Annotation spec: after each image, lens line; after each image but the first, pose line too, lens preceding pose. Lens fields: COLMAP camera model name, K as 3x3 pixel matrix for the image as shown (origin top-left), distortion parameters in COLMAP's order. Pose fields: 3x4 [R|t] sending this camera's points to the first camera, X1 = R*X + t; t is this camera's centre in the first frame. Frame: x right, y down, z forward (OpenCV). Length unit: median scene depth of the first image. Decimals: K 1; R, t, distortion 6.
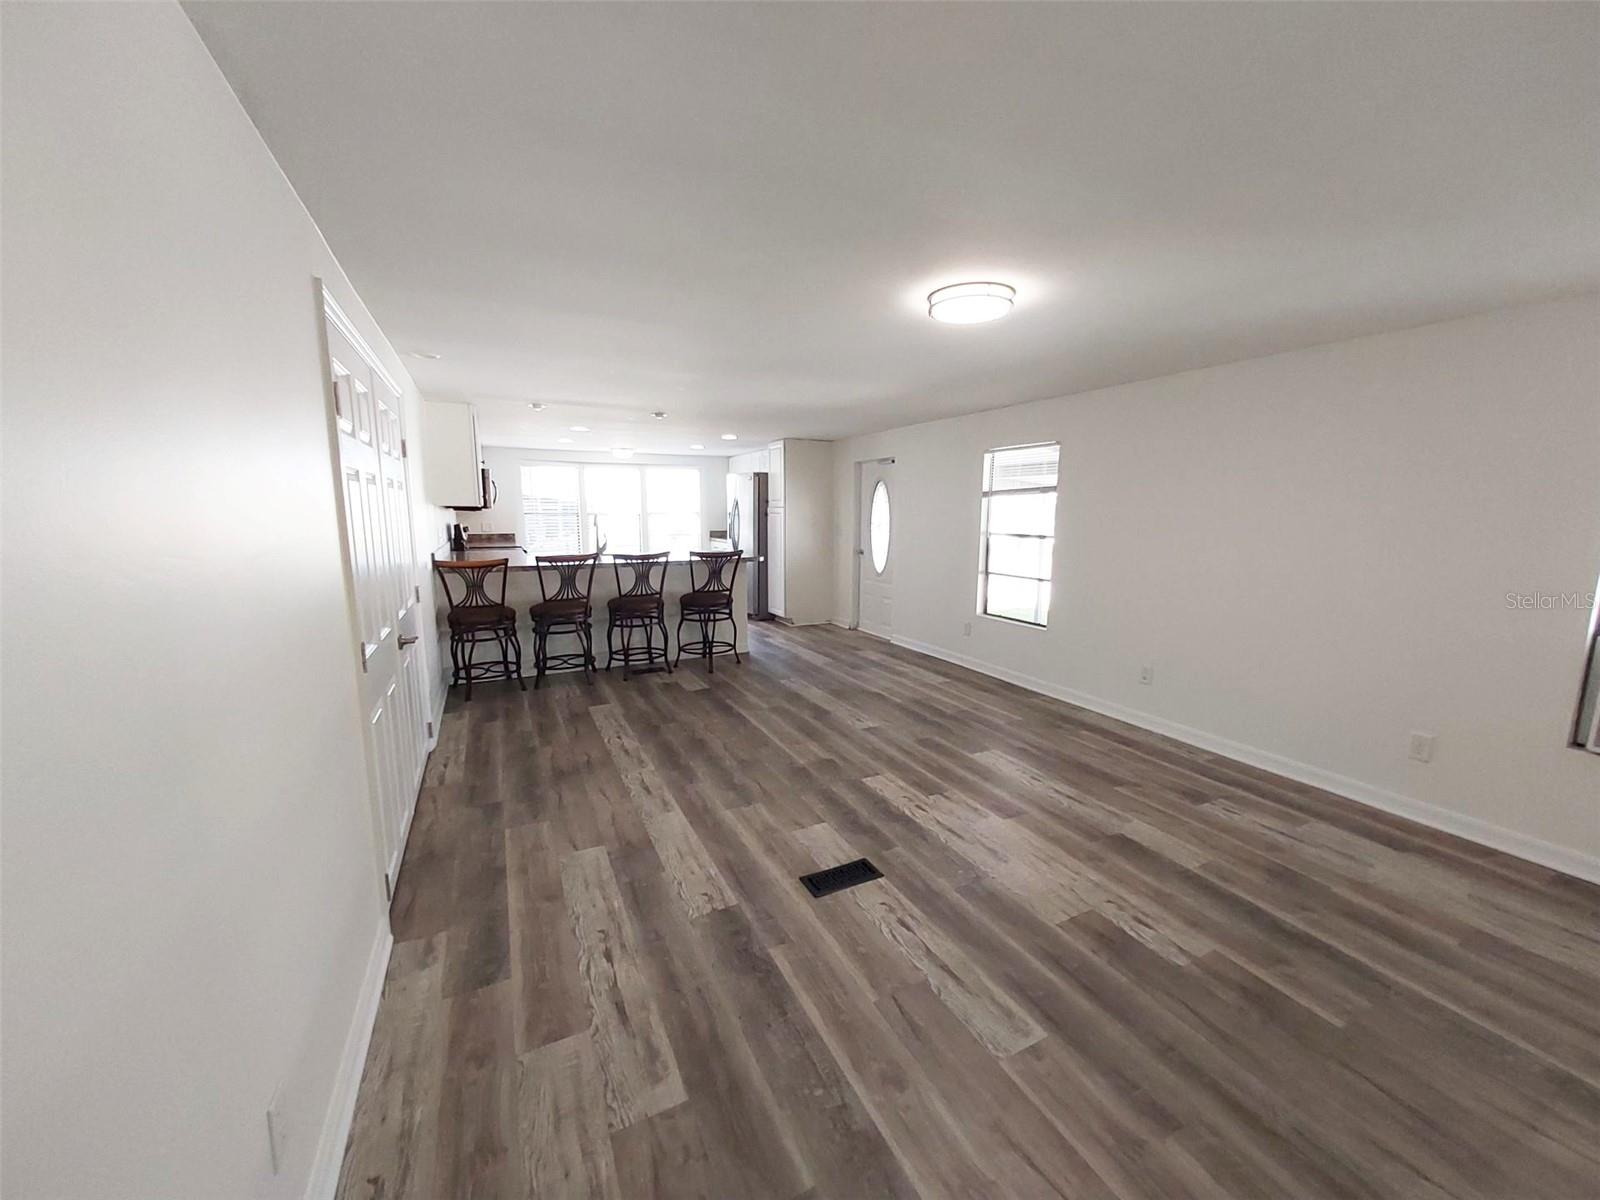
lens RADIAL K [[626.1, 0, 792.4], [0, 626.1, 606.3], [0, 0, 1]] dist [0.004350, 0.000735]
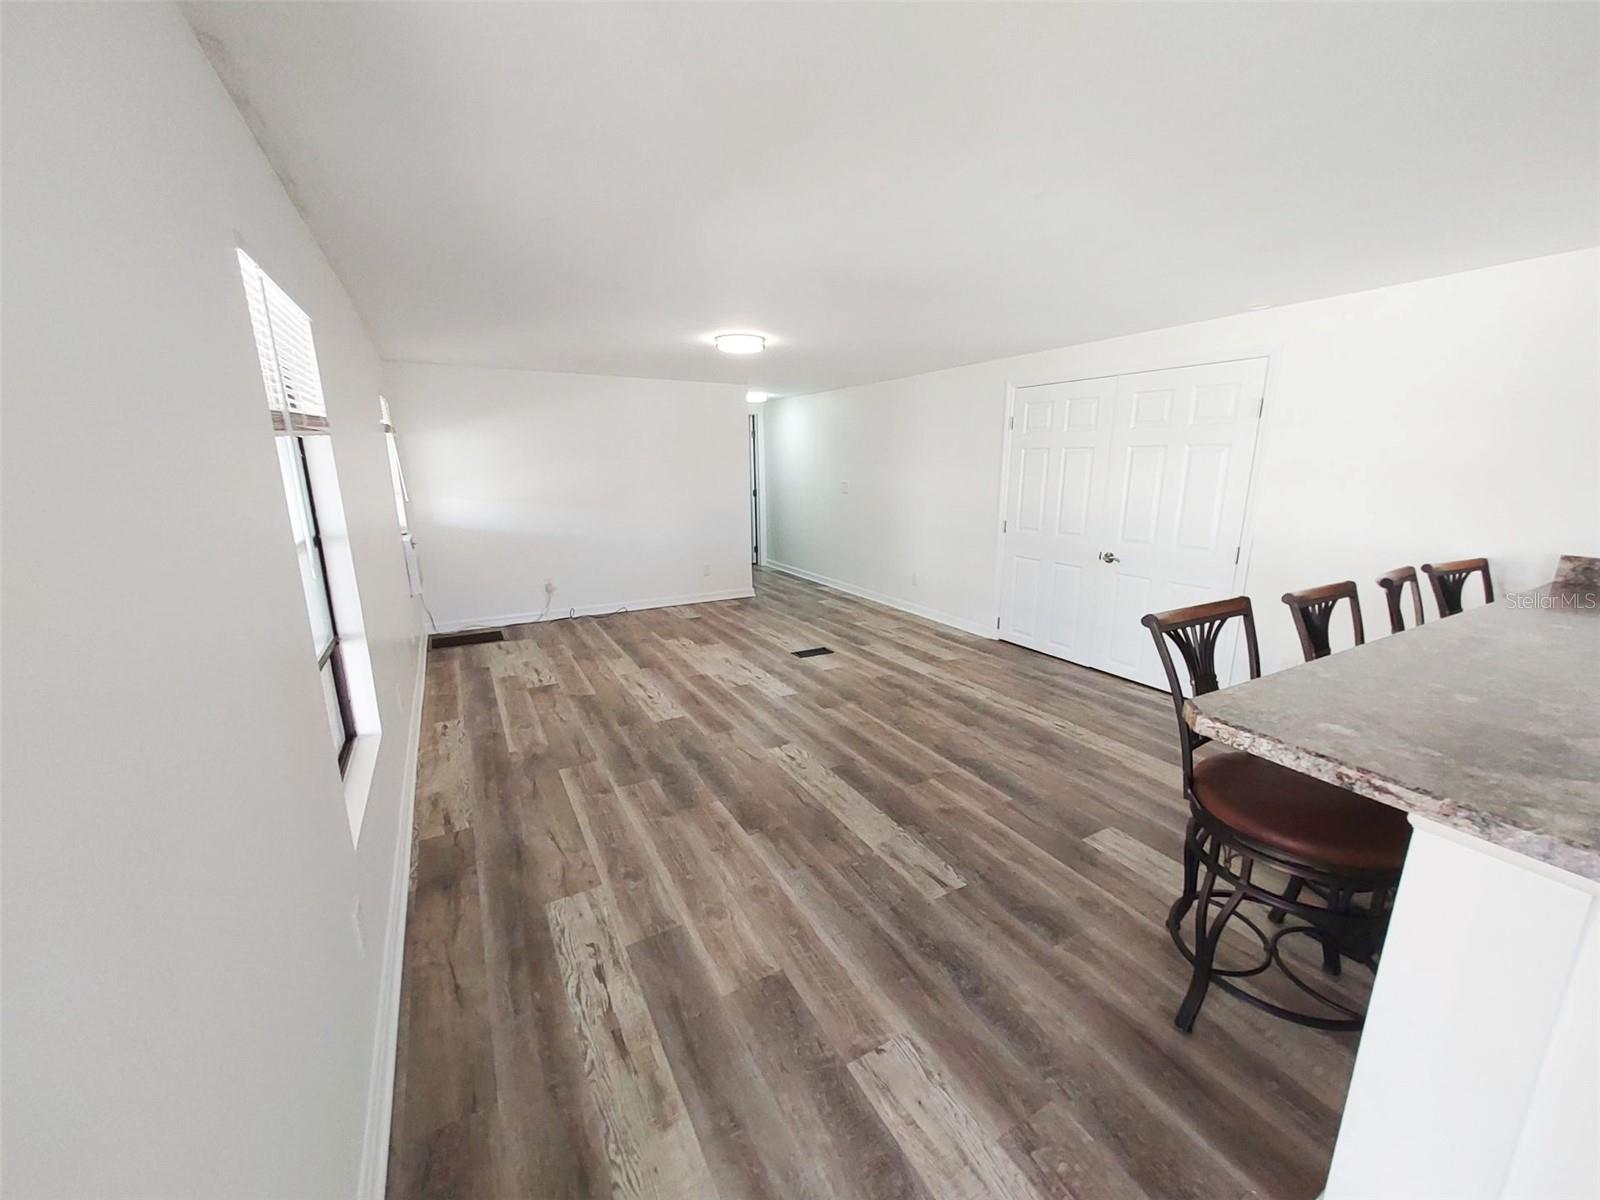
lens RADIAL K [[626.1, 0, 809.0], [0, 626.1, 605.6], [0, 0, 1]] dist [0.004350, 0.000735]
pose [[-0.996881, 0.015035, -0.077470, 0.176152], [-0.015258, 0.926436, 0.376143, -0.330520], [0.077426, 0.376152, -0.923317, 2.025855]]
